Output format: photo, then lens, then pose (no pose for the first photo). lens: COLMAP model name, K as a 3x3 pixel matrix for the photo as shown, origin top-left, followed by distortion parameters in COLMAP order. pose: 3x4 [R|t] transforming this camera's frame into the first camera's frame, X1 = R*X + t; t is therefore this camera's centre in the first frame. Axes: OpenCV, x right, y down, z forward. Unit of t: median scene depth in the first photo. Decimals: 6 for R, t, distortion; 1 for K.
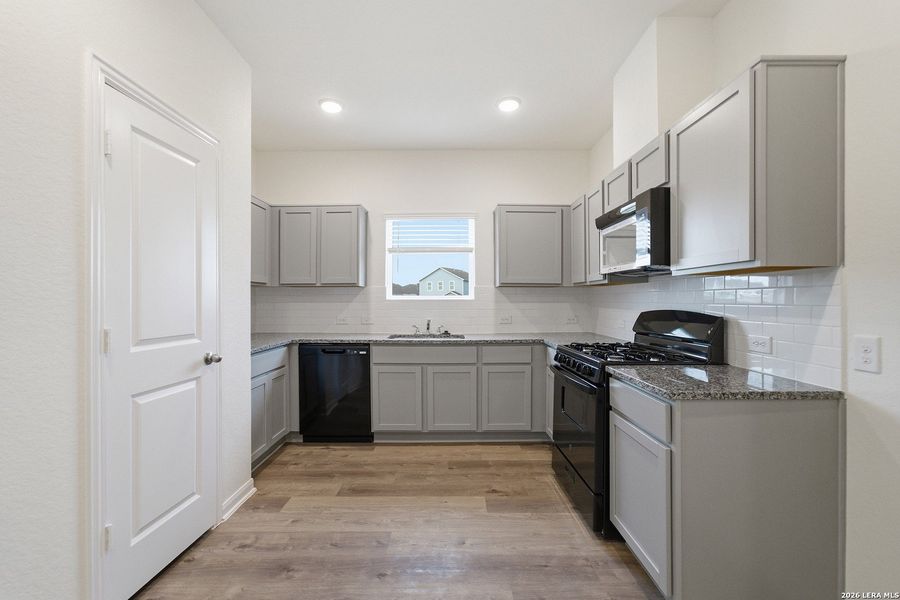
lens RADIAL K [[369.7, 0, 450.0], [0, 369.7, 300.0], [0, 0, 1]] dist [-0.034144, 0.011565]
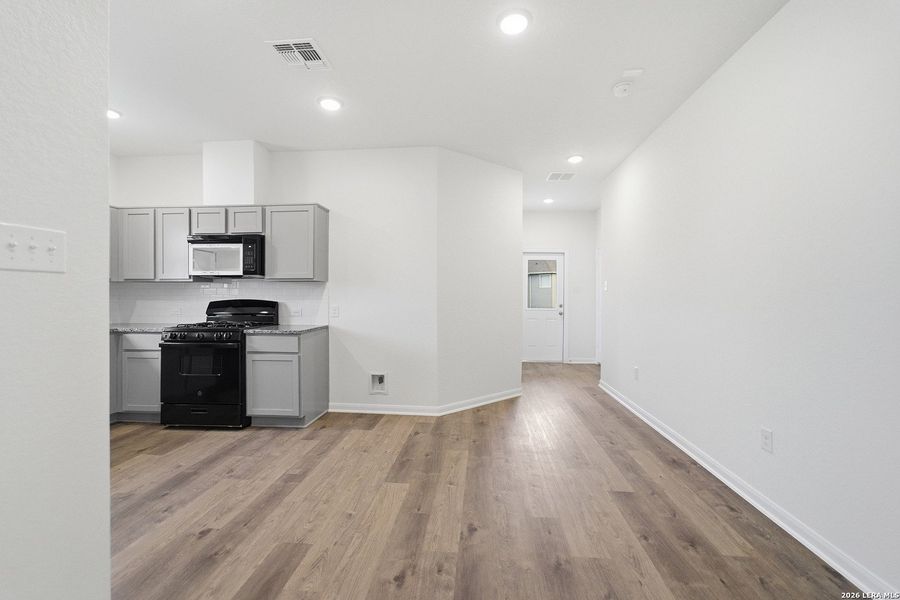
lens RADIAL K [[369.7, 0, 450.0], [0, 369.7, 300.0], [0, 0, 1]] dist [-0.034144, 0.011565]
pose [[0.074978, -0.012502, 0.997107, -1.267620], [0.000510, 0.999922, 0.012499, 0.011824], [-0.997185, -0.000429, 0.074979, -0.139385]]
